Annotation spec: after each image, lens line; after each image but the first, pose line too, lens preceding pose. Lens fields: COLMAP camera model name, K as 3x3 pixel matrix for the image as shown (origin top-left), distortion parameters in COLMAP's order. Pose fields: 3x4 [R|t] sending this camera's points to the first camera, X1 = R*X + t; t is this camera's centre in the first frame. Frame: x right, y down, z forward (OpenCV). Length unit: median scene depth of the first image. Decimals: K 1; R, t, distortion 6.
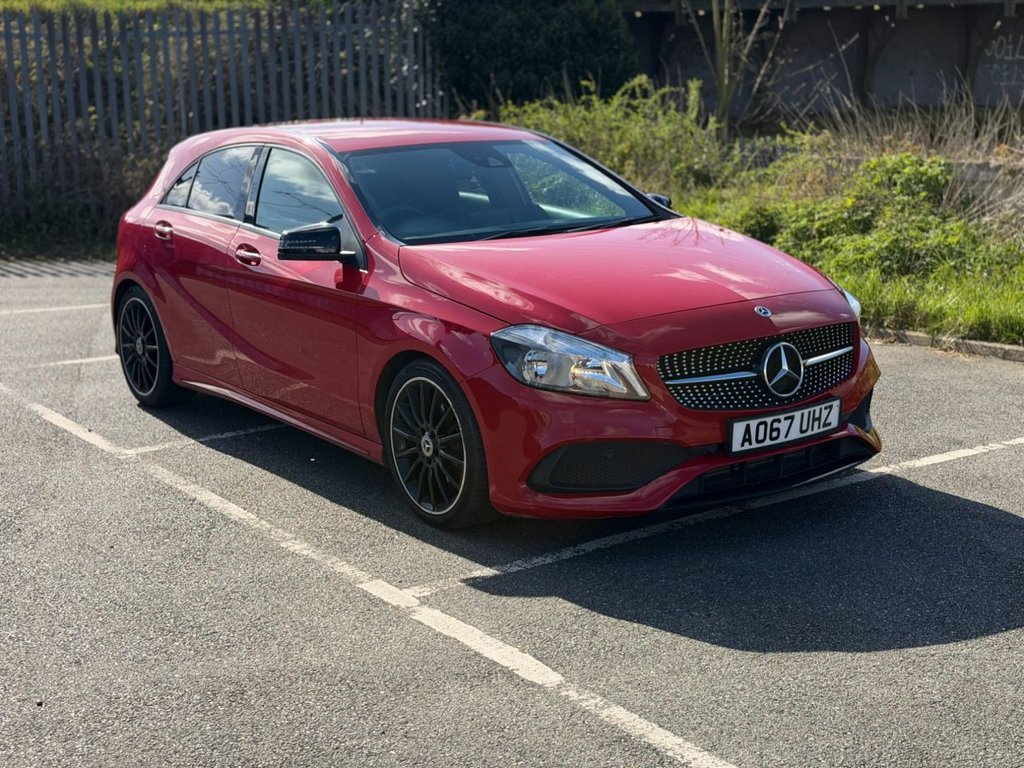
lens RADIAL K [[1423.1, 0, 511.4], [0, 1423.1, 384.3], [0, 0, 1]] dist [0.121702, 0.000000]
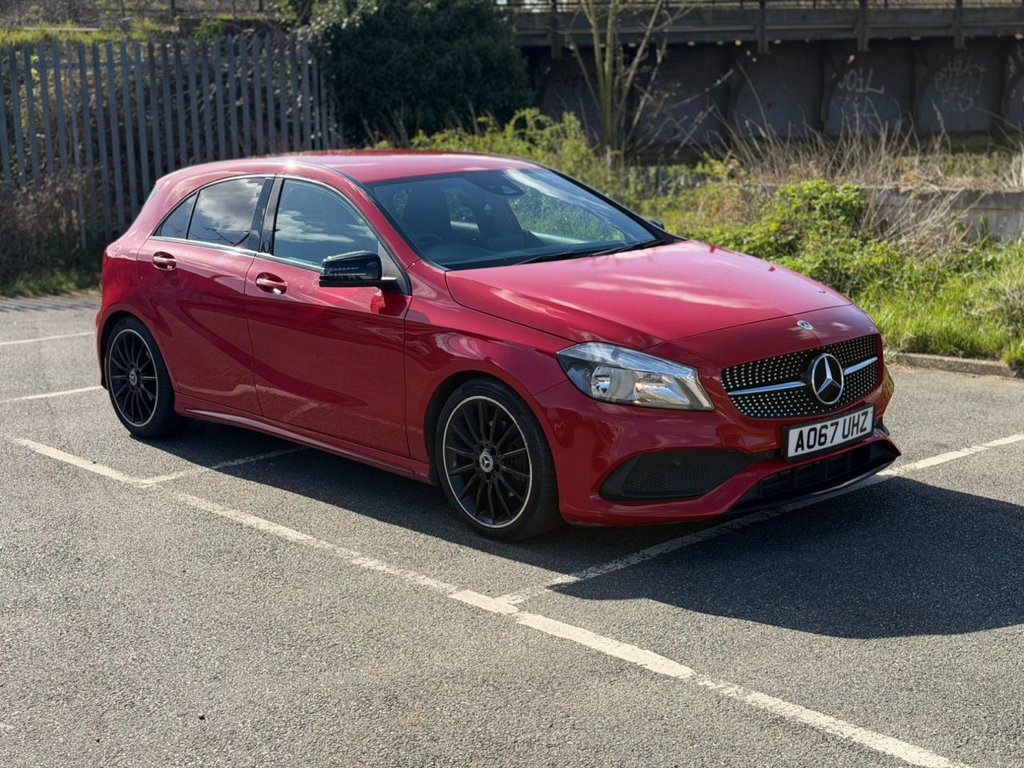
lens RADIAL K [[1423.1, 0, 513.6], [0, 1423.1, 377.9], [0, 0, 1]] dist [0.121702, 0.000000]
pose [[0.993127, -0.025654, 0.114194, -0.149062], [0.028519, 0.999316, -0.023526, 0.006615], [-0.113513, 0.026621, 0.993180, -0.034777]]
